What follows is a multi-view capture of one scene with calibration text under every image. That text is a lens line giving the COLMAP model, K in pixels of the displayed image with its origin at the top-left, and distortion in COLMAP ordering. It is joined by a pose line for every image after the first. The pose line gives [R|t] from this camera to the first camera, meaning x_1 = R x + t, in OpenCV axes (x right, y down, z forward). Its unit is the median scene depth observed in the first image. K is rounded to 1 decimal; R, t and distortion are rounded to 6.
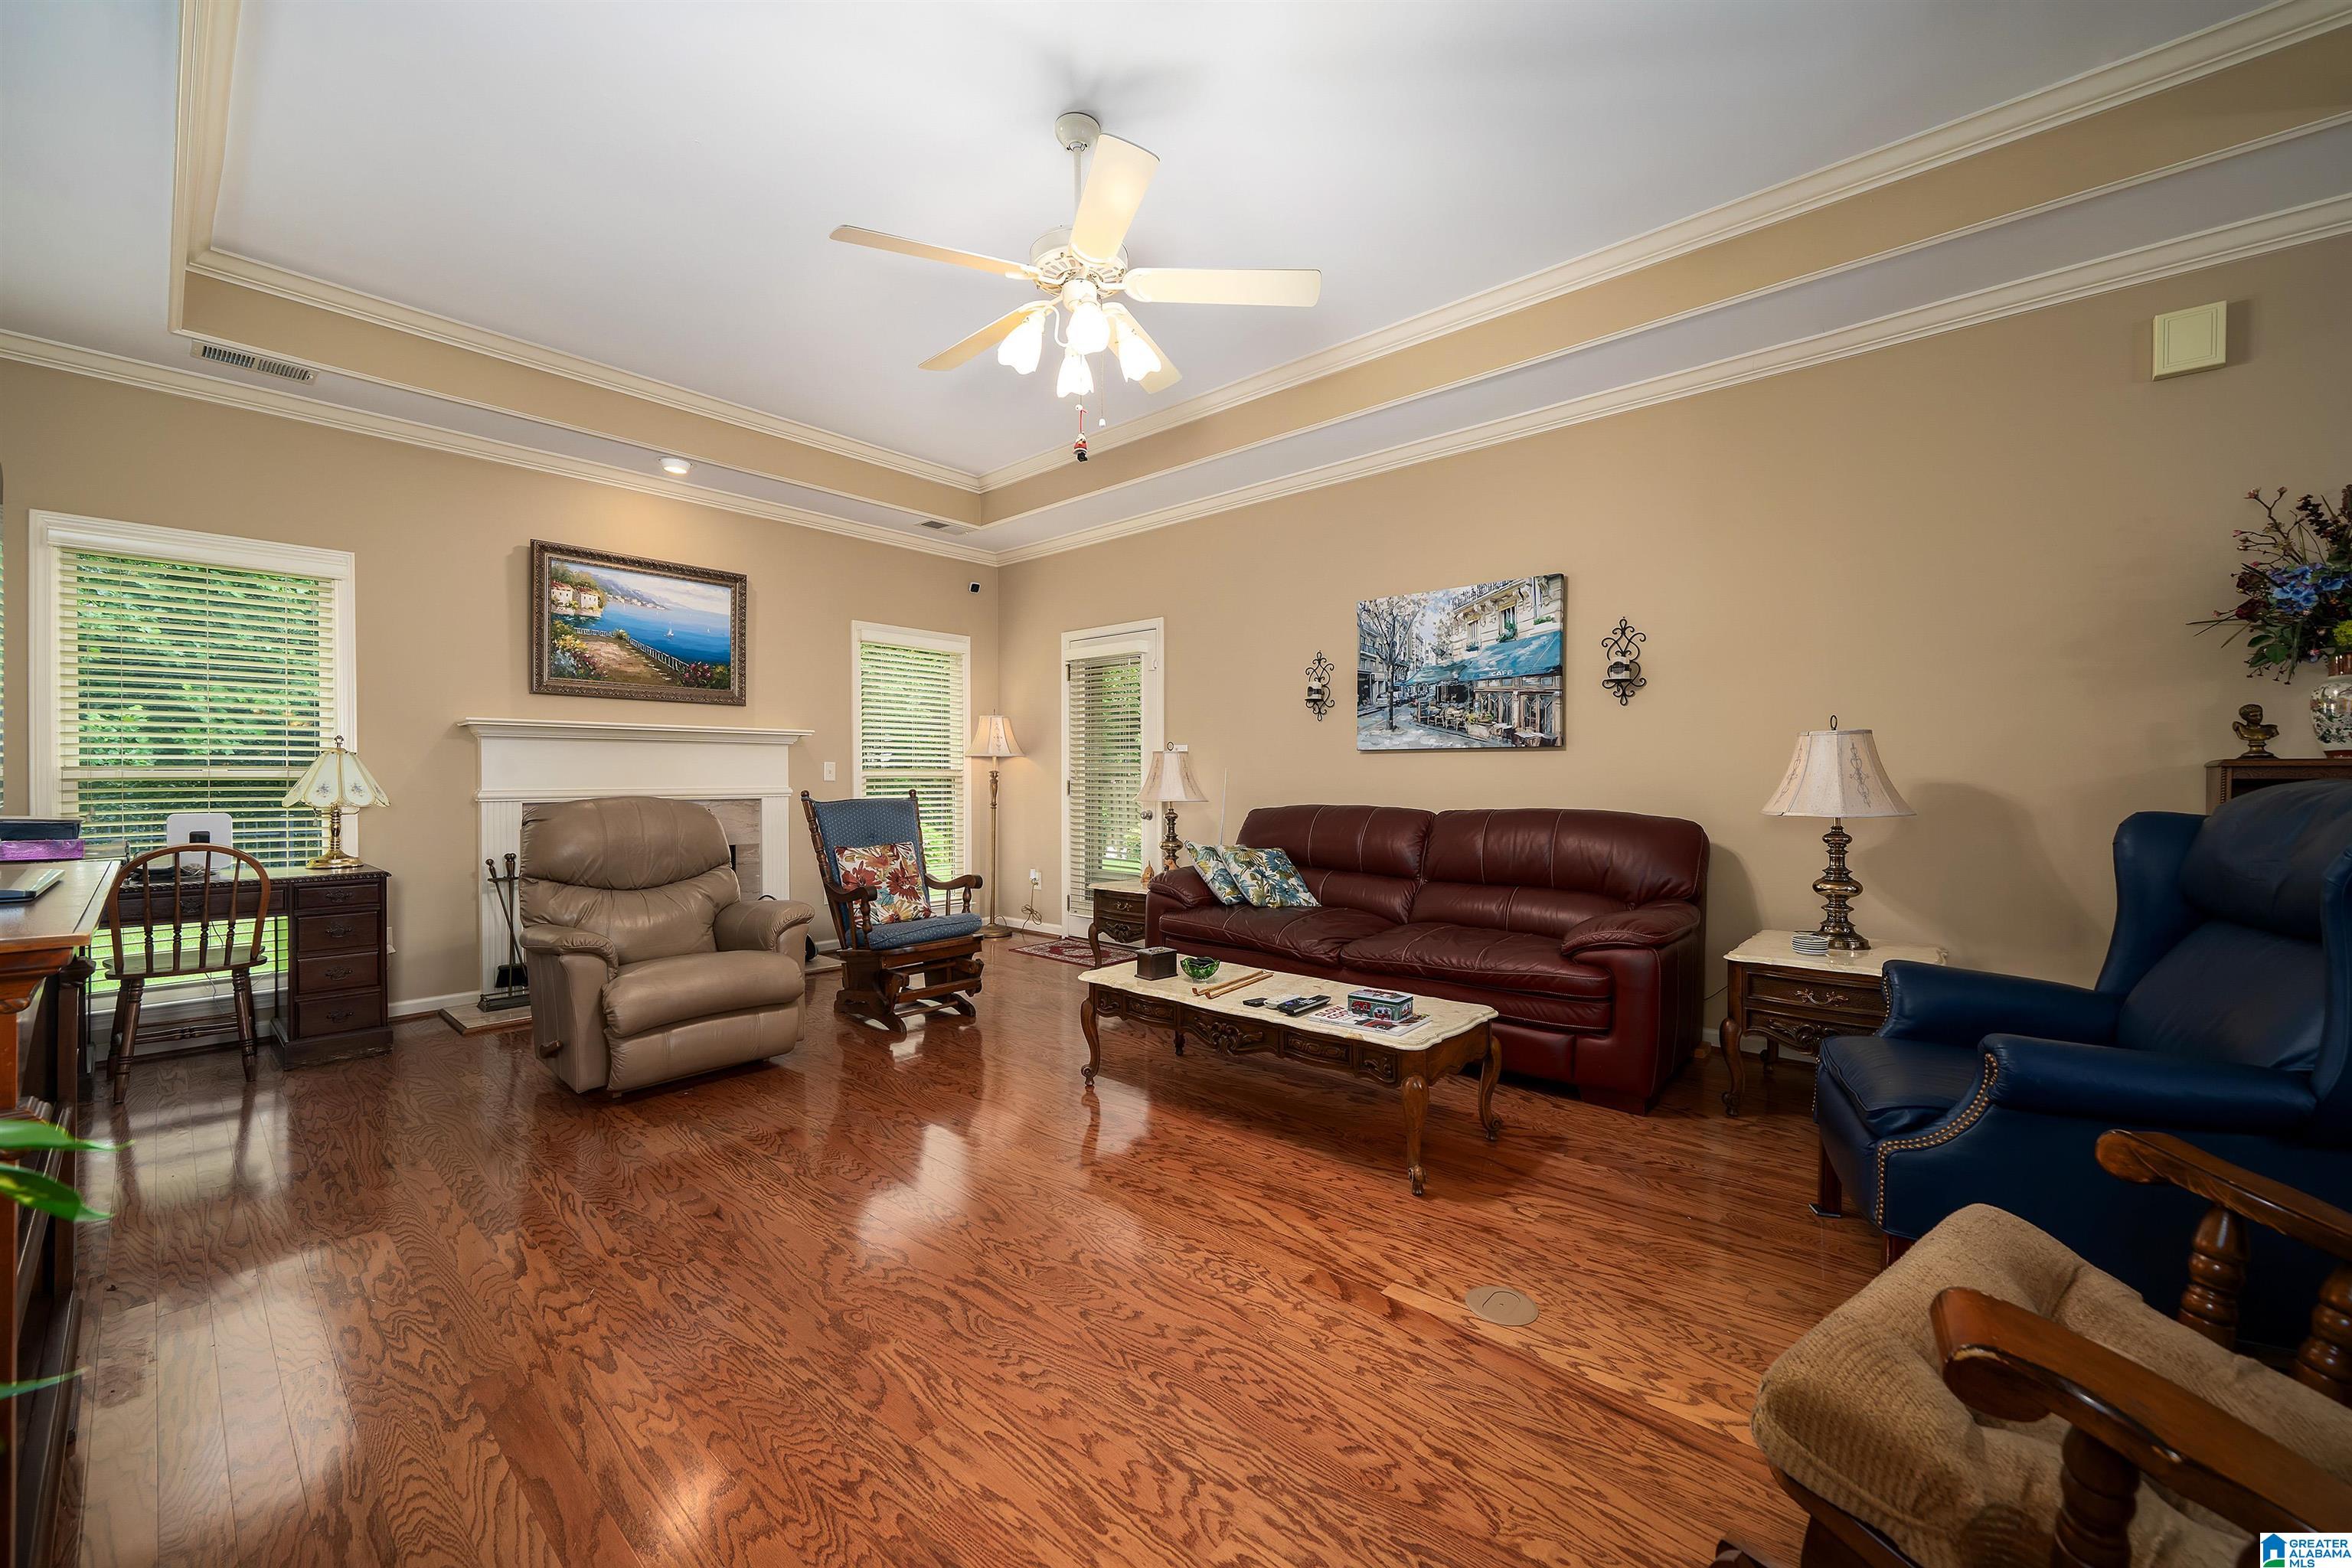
lens RADIAL K [[925.1, 0, 1163.7], [0, 925.1, 784.6], [0, 0, 1]] dist [-0.000282, -0.000331]
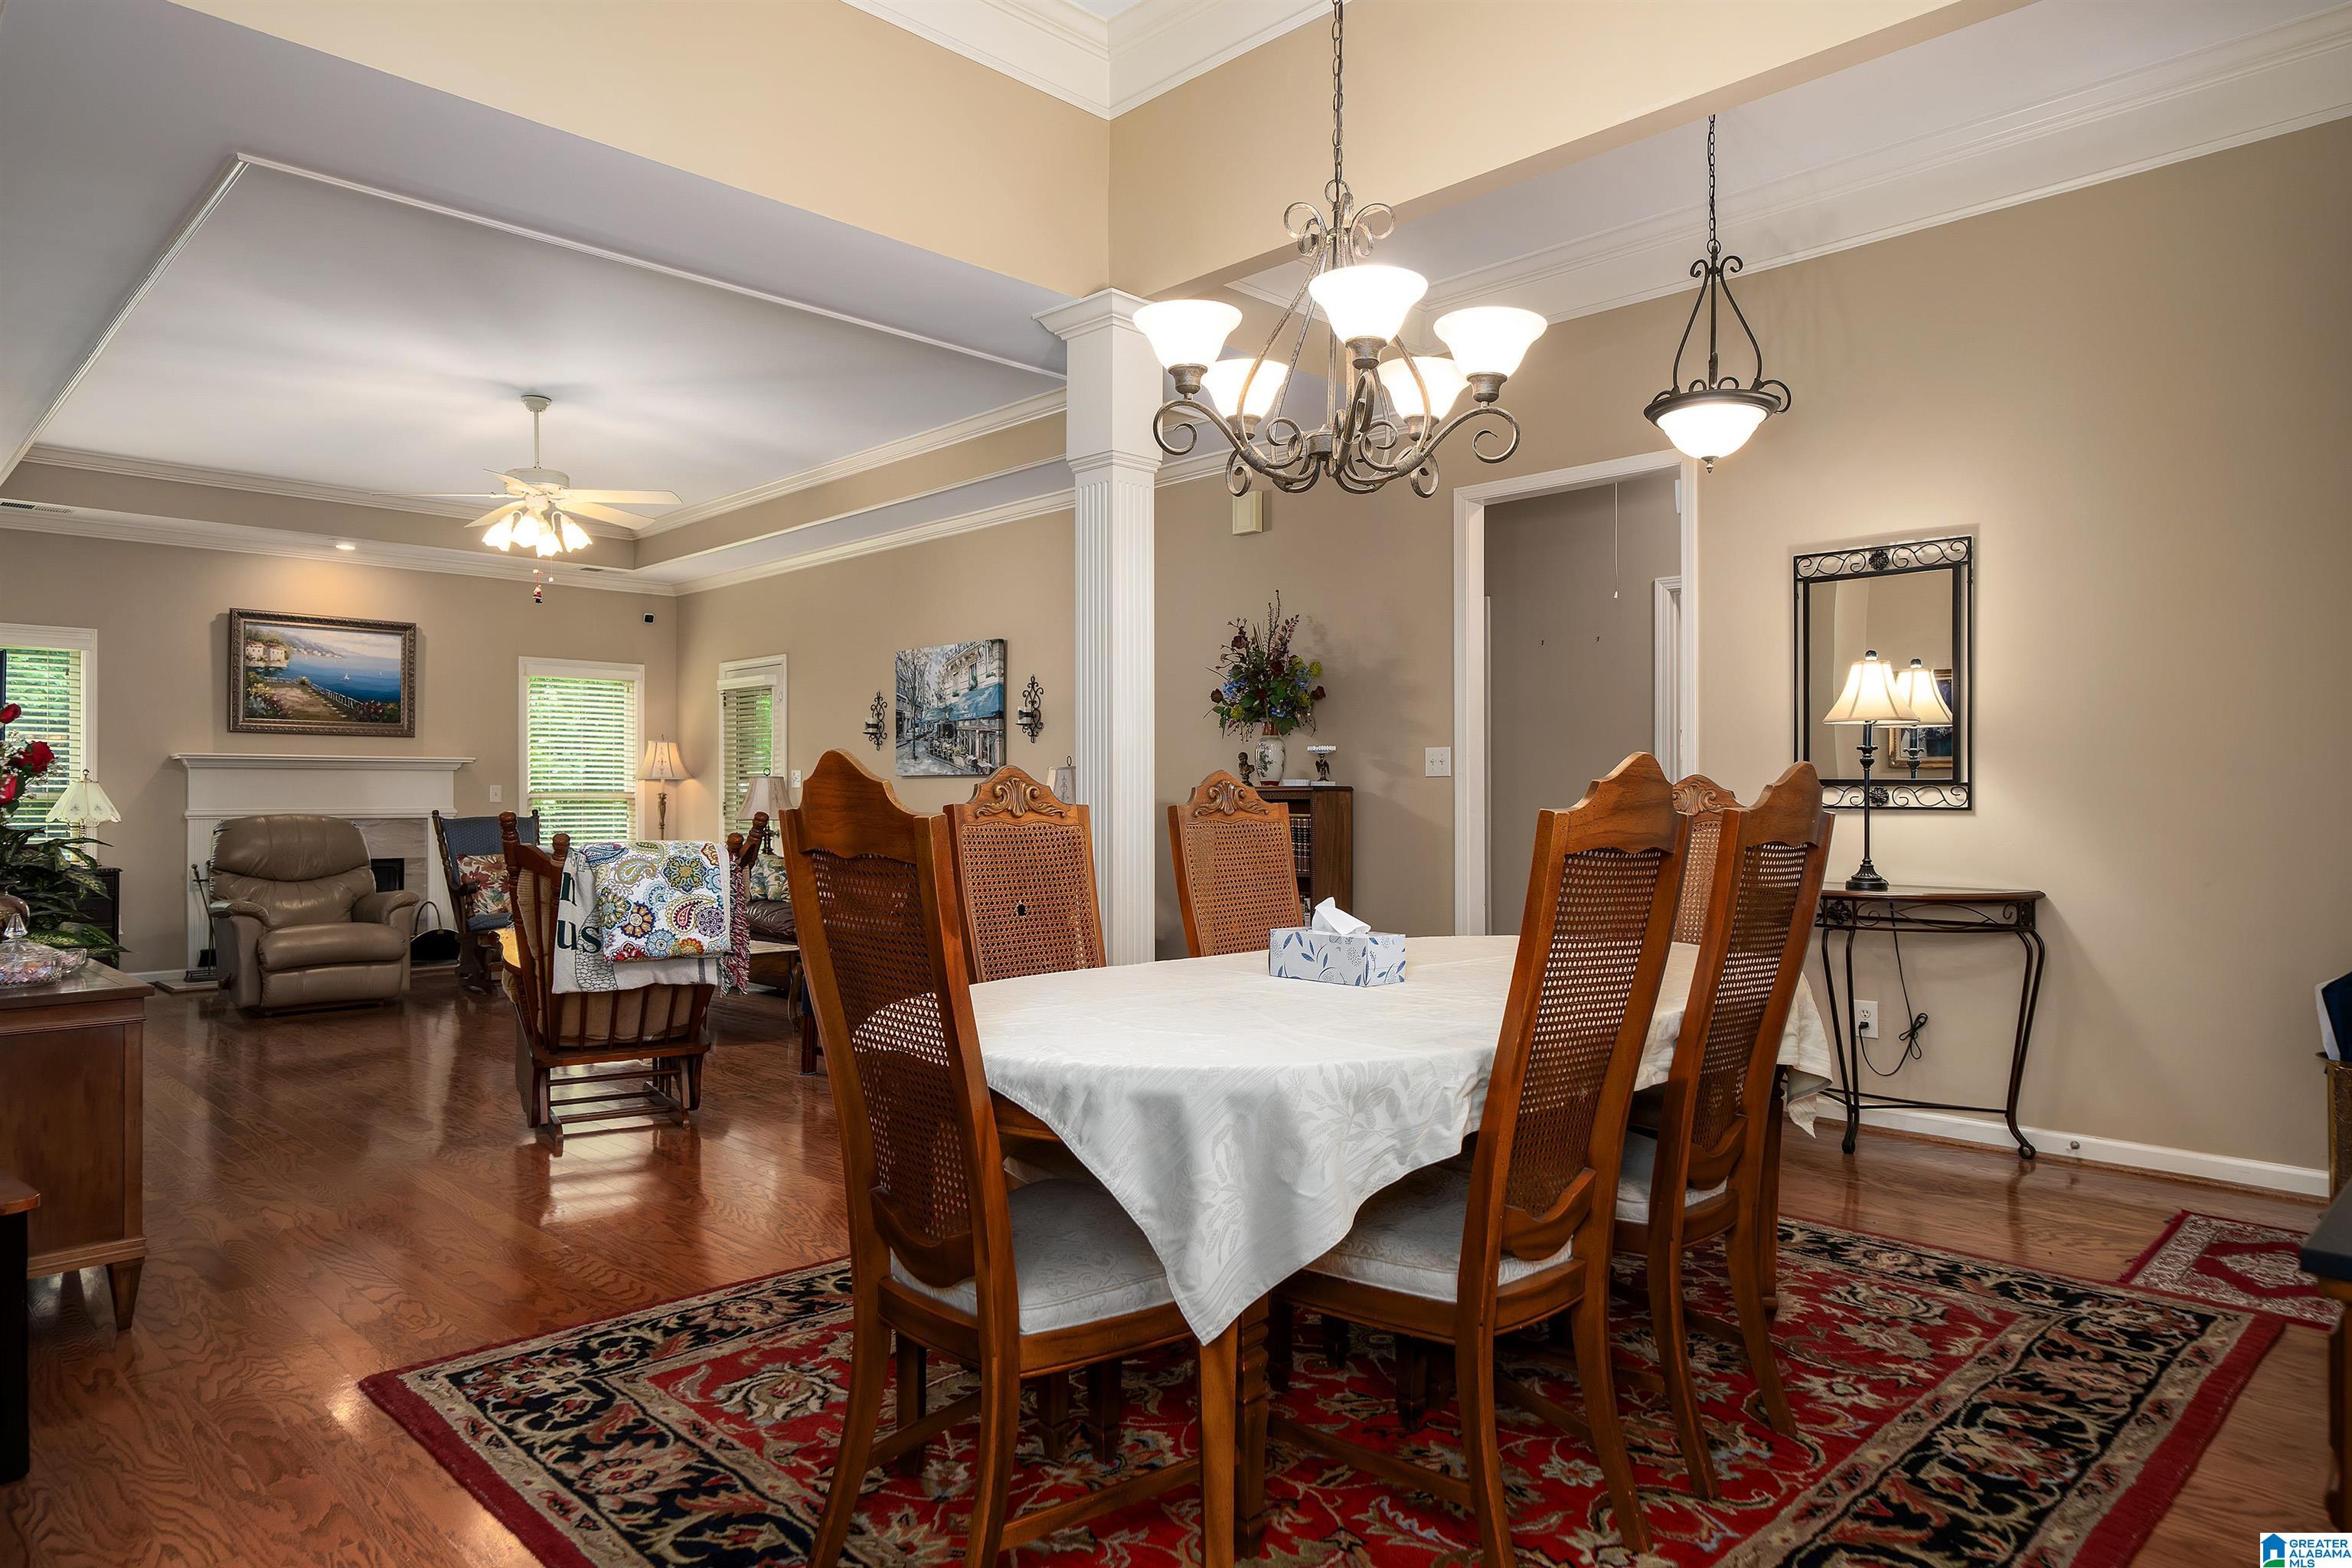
lens RADIAL K [[1453.2, 0, 1163.0], [0, 1453.2, 784.1], [0, 0, 1]] dist [0.001774, -0.001974]
pose [[0.998174, -0.002096, -0.060373, 0.718802], [0.000982, 0.999829, -0.018468, 0.008656], [0.060401, 0.018375, 0.998005, -0.912656]]
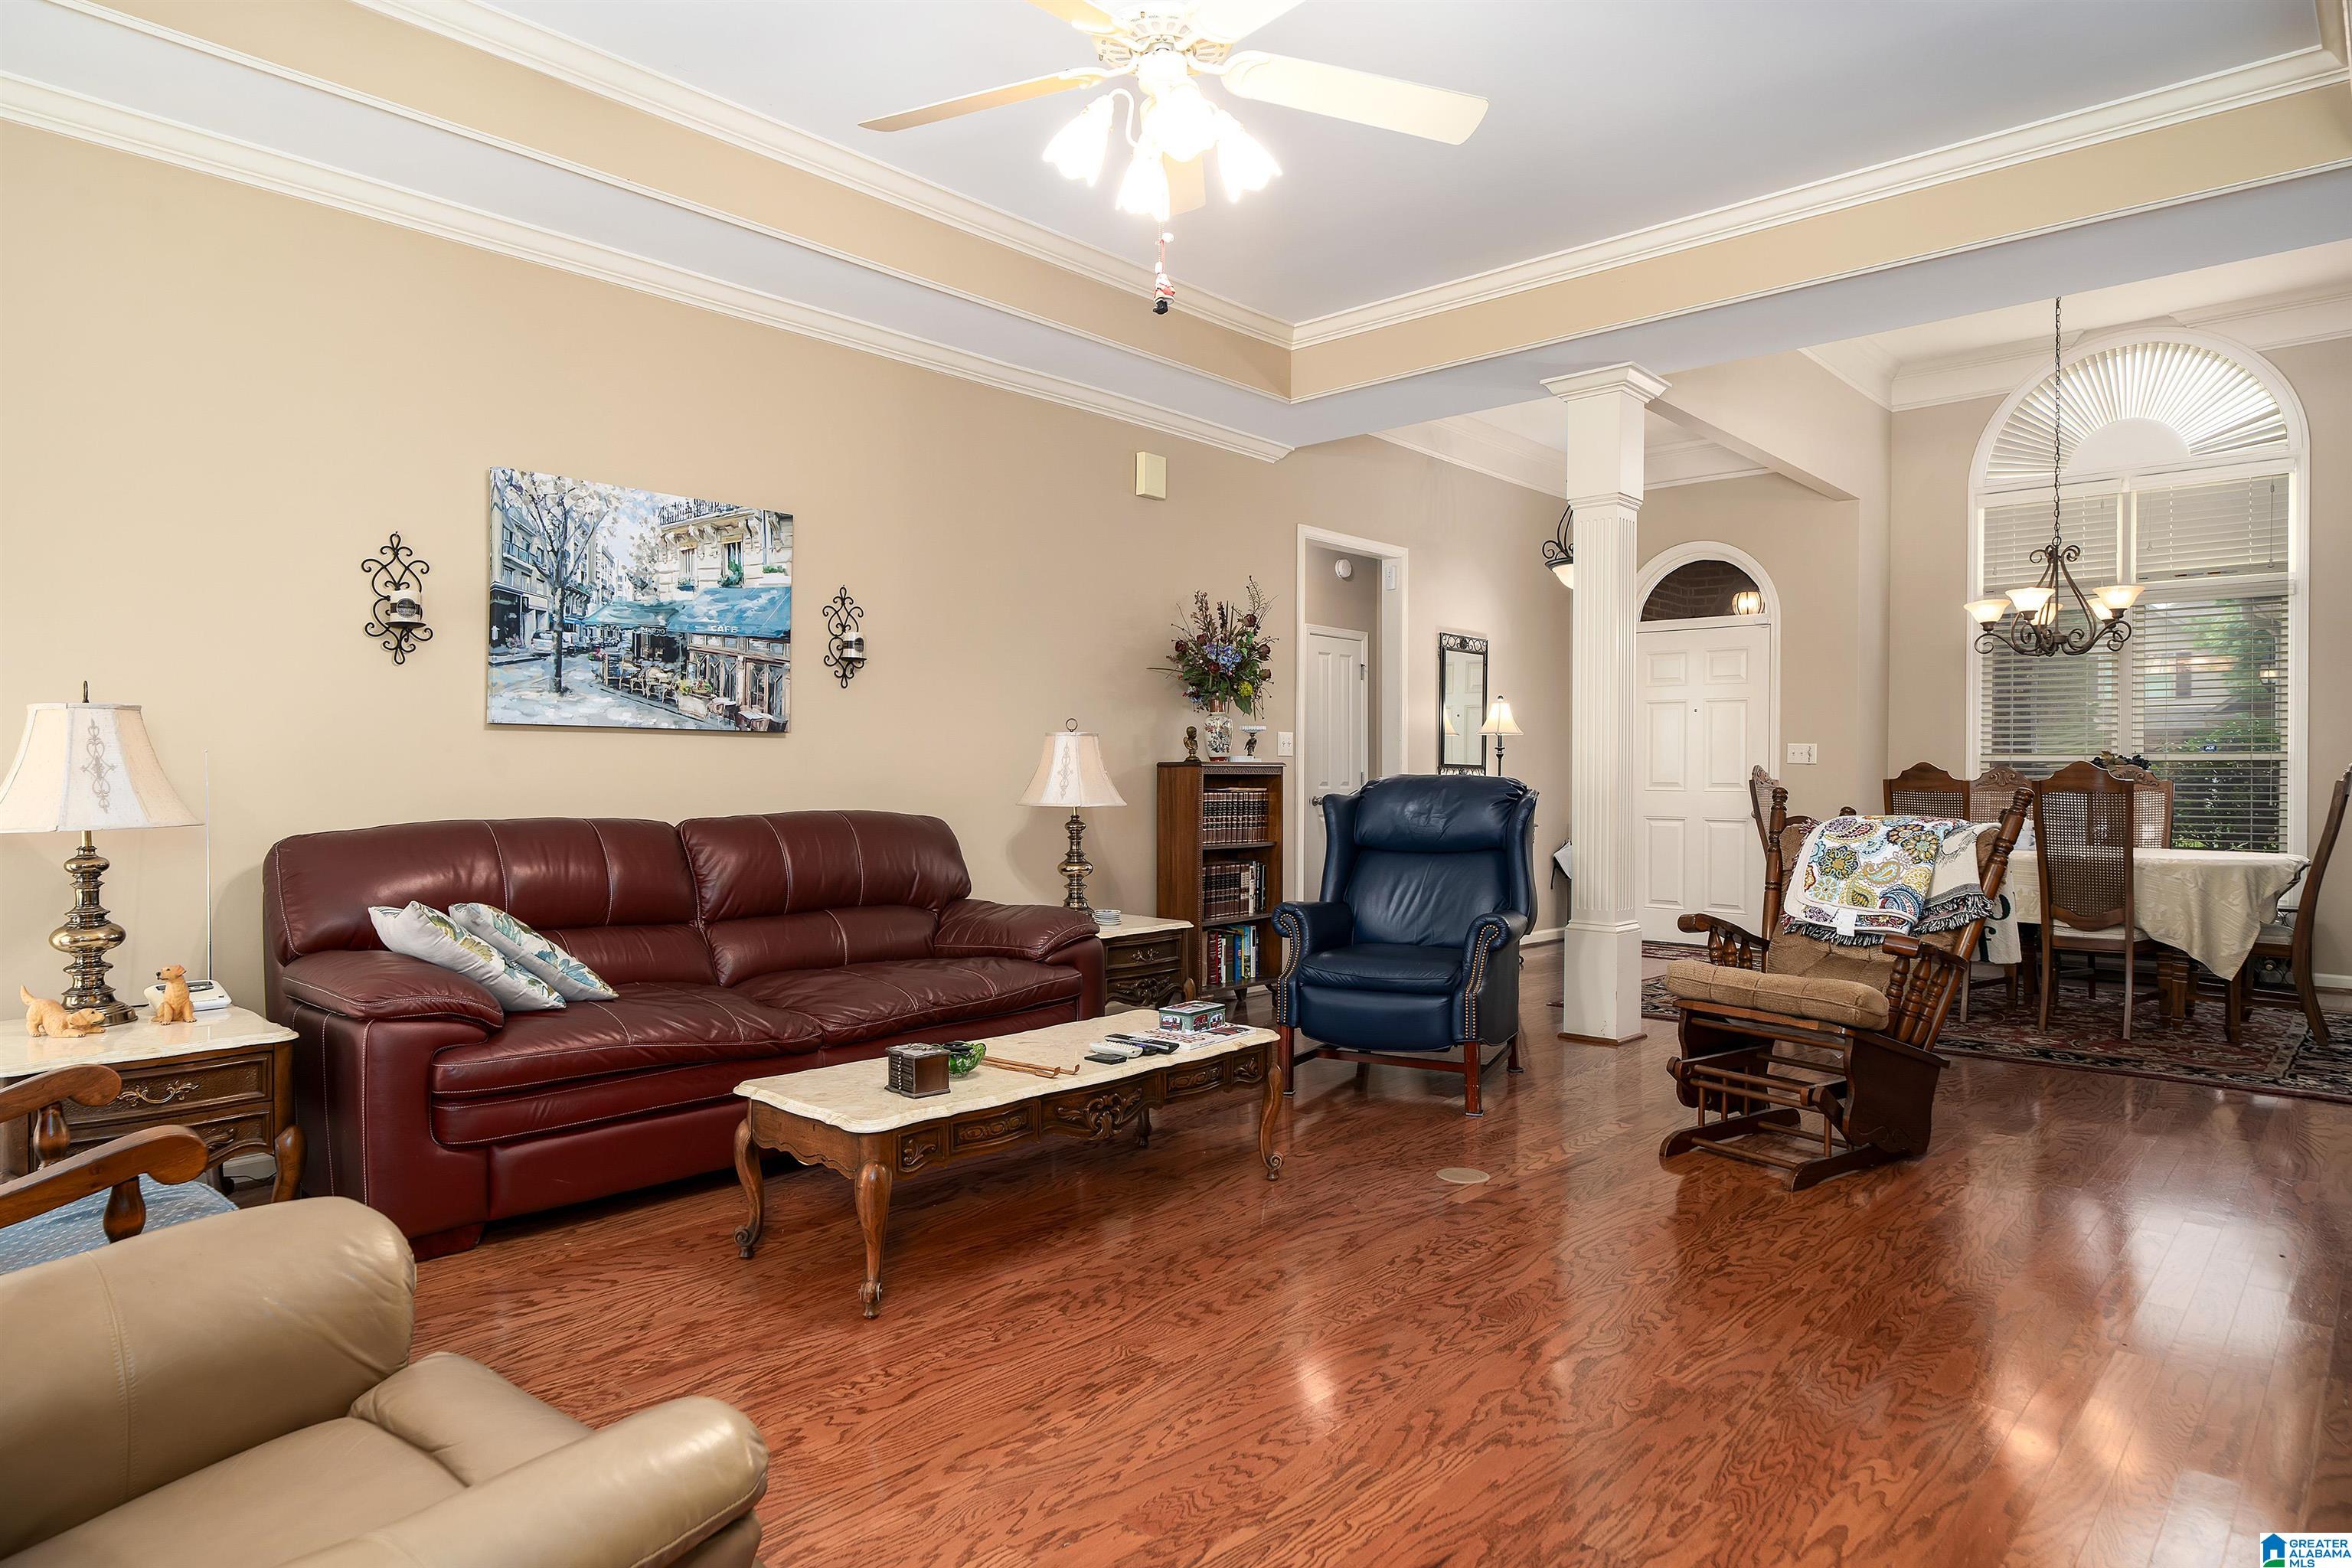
lens RADIAL K [[1390.0, 0, 1163.5], [0, 1390.0, 780.2], [0, 0, 1]] dist [-0.000081, 0.001851]
pose [[0.000085, -0.004439, 0.999990, -0.711322], [0.004867, 0.999978, 0.004439, -0.003766], [-0.999988, 0.004867, 0.000107, 0.630268]]
